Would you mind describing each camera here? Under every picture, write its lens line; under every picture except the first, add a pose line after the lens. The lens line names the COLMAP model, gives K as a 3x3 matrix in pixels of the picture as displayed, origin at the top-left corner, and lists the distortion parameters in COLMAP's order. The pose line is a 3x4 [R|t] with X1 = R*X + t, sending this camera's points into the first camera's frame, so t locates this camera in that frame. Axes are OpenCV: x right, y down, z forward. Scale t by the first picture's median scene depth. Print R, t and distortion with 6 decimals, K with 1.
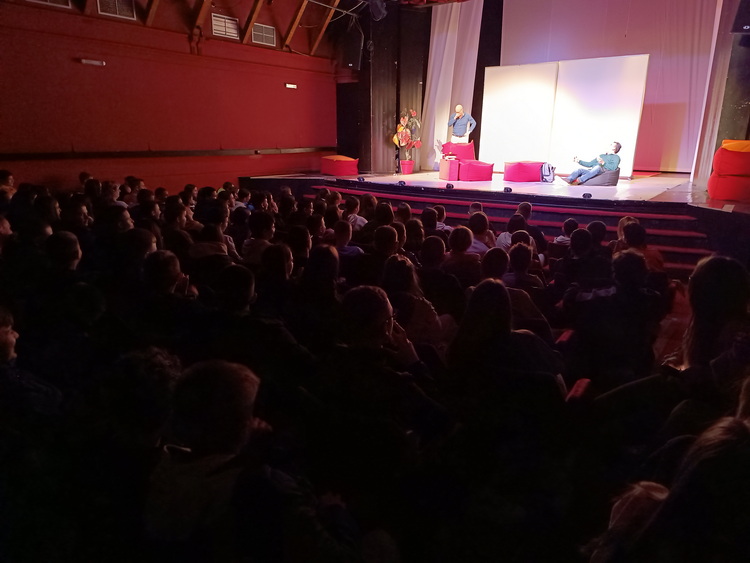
lens RADIAL K [[514.4, 0, 375.0], [0, 514.4, 281.5], [0, 0, 1]] dist [0.071758, 0.000051]
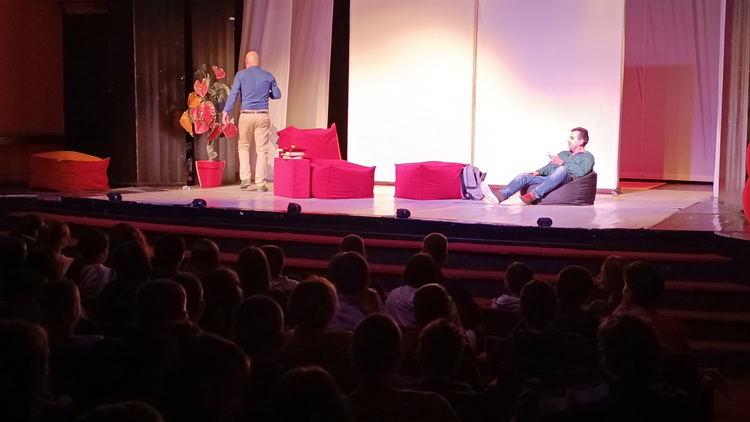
lens RADIAL K [[515.1, 0, 375.0], [0, 515.1, 211.0], [0, 0, 1]] dist [-0.005429, -0.001681]
pose [[0.935823, -0.004581, 0.352441, 0.037035], [0.076097, 0.978959, -0.189335, -0.077167], [-0.344158, 0.204004, 0.916481, 0.499405]]
